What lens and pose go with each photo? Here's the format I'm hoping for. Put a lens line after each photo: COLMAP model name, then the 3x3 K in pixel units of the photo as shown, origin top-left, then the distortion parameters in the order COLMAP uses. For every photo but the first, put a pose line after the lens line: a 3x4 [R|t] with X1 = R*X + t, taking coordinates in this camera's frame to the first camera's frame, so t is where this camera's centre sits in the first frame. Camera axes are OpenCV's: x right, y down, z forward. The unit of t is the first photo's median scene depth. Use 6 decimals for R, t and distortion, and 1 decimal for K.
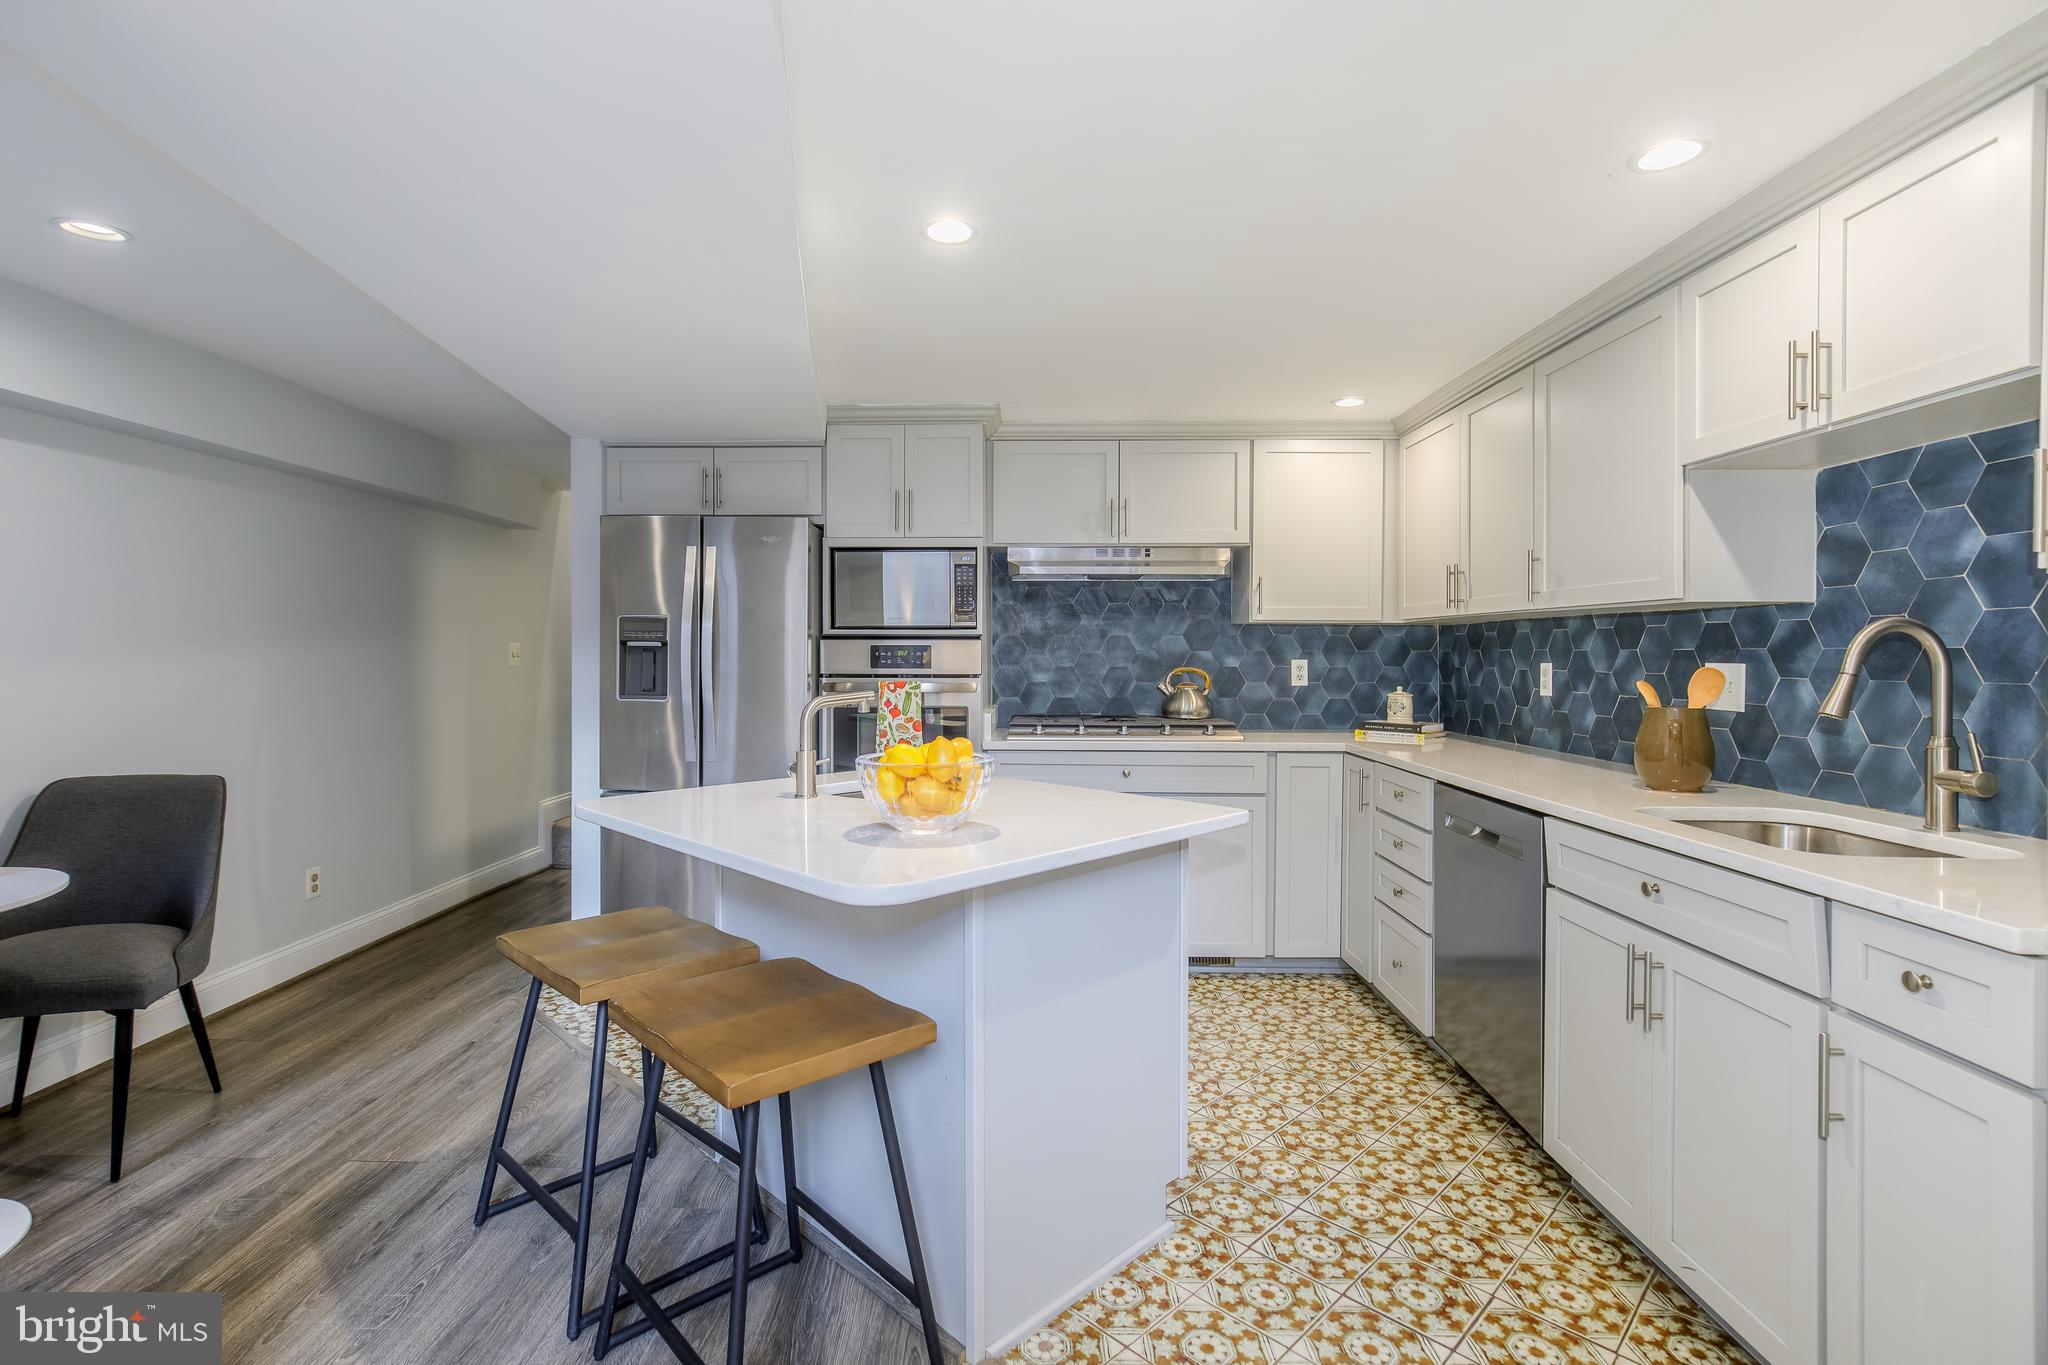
lens RADIAL K [[950.4, 0, 1021.6], [0, 950.4, 662.5], [0, 0, 1]] dist [0.001650, 0.002133]
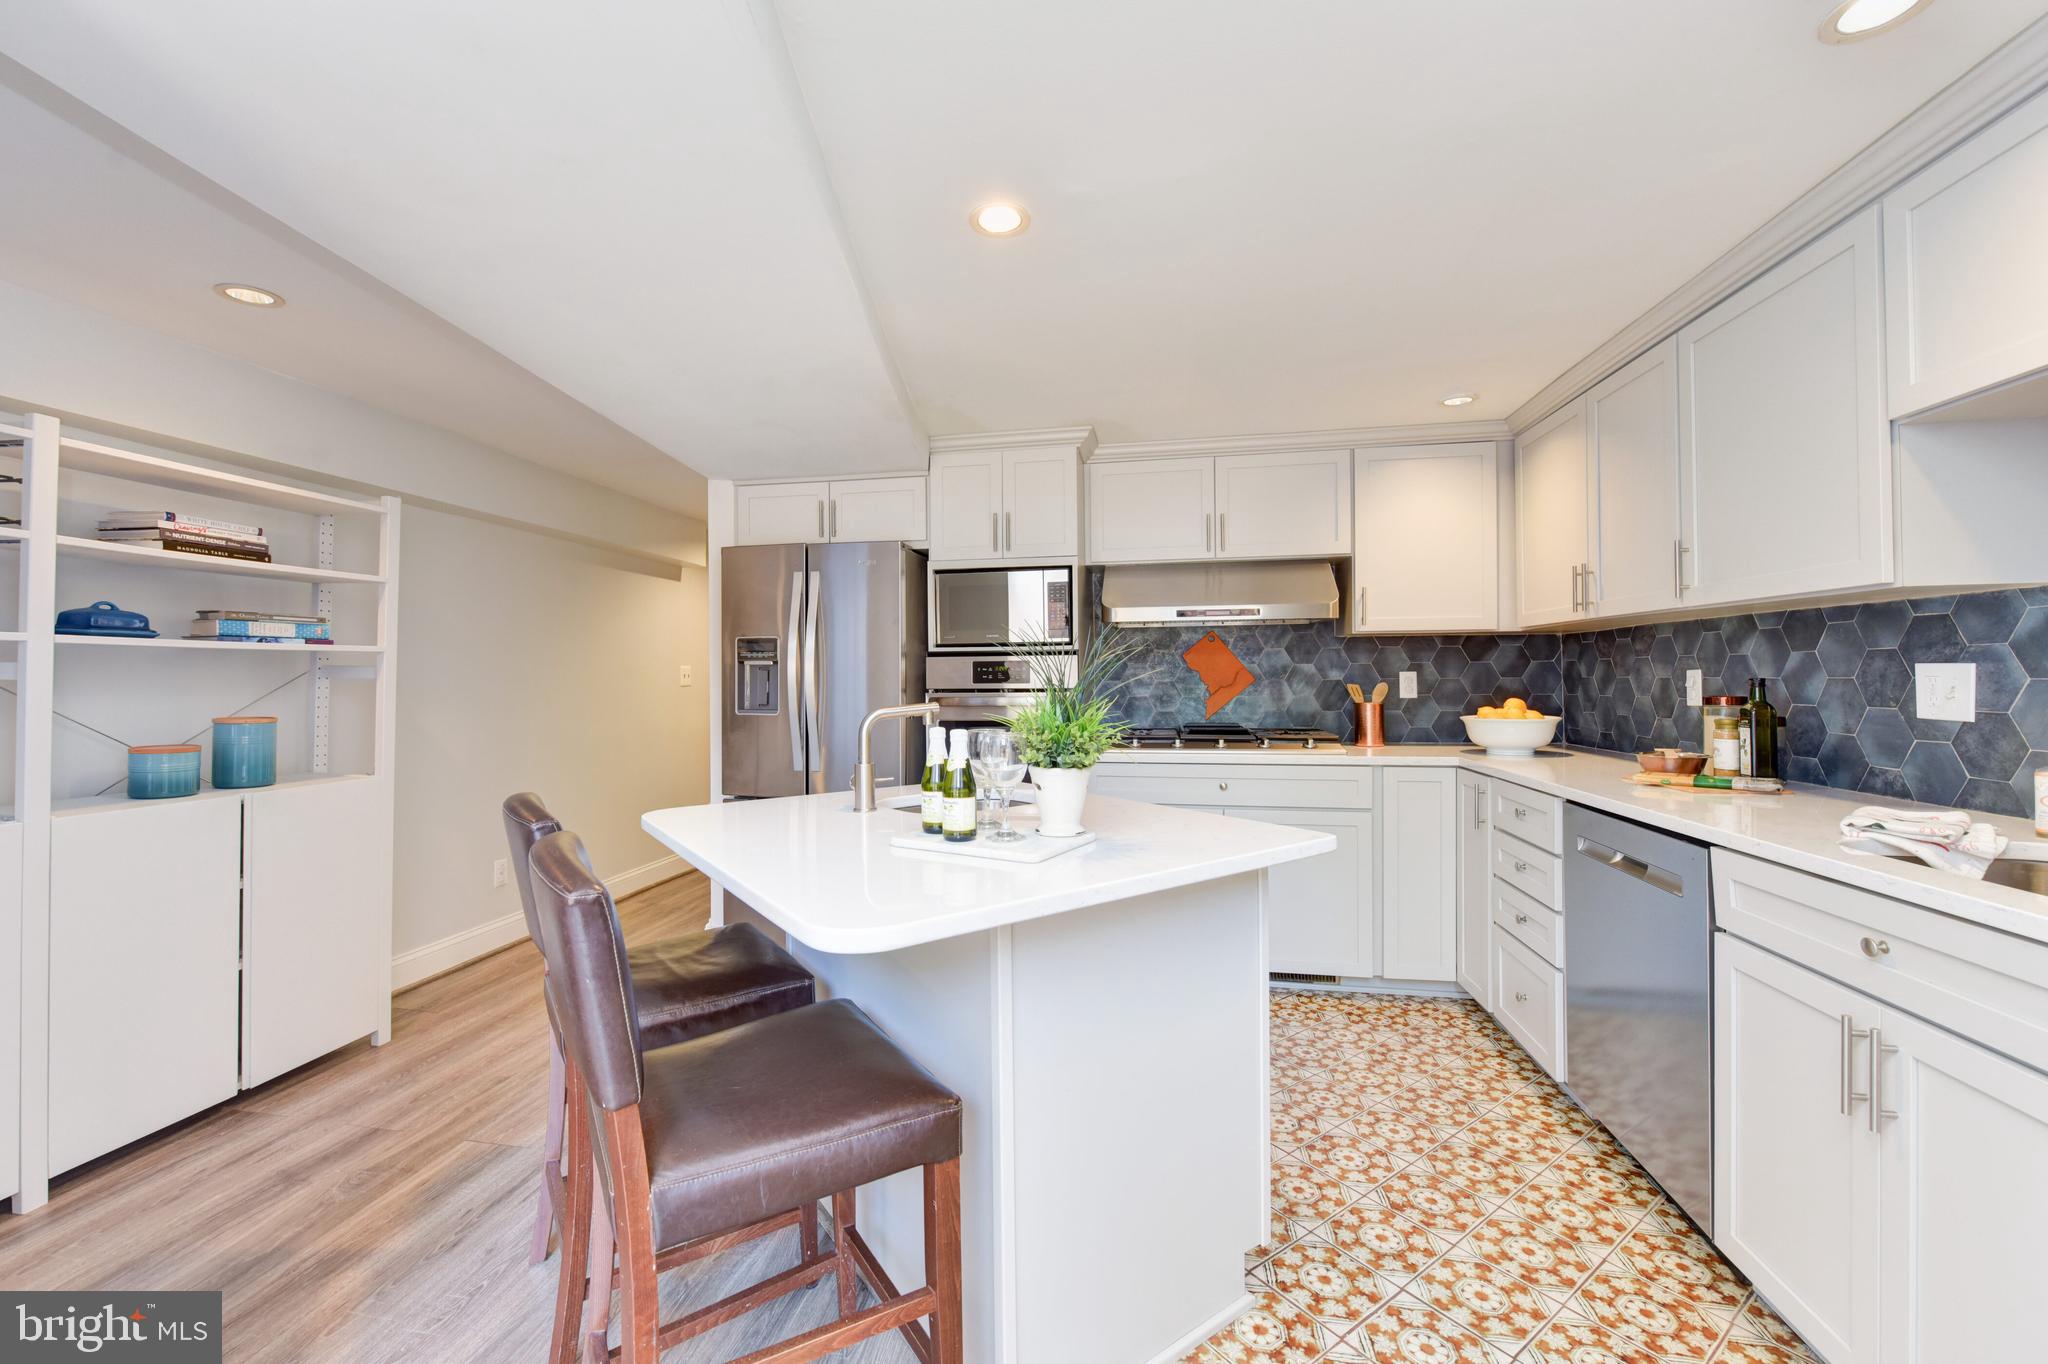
lens RADIAL K [[801.0, 0, 1026.8], [0, 801.0, 678.9], [0, 0, 1]] dist [-0.005558, -0.000756]
pose [[0.985396, -0.011547, -0.169888, 0.067758], [0.010077, 0.999904, -0.009511, 0.013029], [0.169982, 0.007660, 0.985417, 0.180761]]
